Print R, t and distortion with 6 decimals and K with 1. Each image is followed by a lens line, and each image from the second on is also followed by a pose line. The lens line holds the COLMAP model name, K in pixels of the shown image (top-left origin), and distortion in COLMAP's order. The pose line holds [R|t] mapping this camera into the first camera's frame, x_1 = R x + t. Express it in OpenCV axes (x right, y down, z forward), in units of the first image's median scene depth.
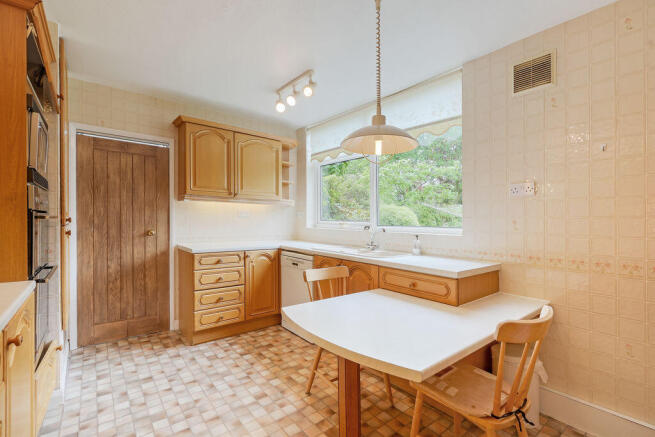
lens RADIAL K [[301.0, 0, 322.6], [0, 301.0, 217.9], [0, 0, 1]] dist [-0.003472, 0.001092]
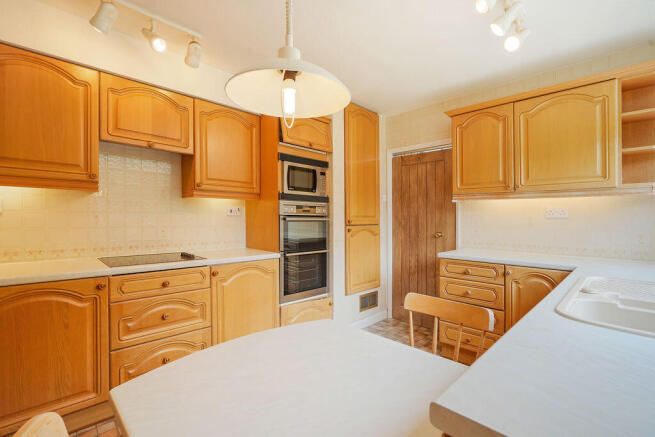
lens RADIAL K [[301.0, 0, 322.7], [0, 301.0, 223.1], [0, 0, 1]] dist [-0.003472, 0.001092]
pose [[0.101694, 0.006147, -0.994797, 0.448978], [0.013965, 0.999874, 0.007606, -0.003088], [0.994718, -0.014665, 0.101595, 0.523878]]
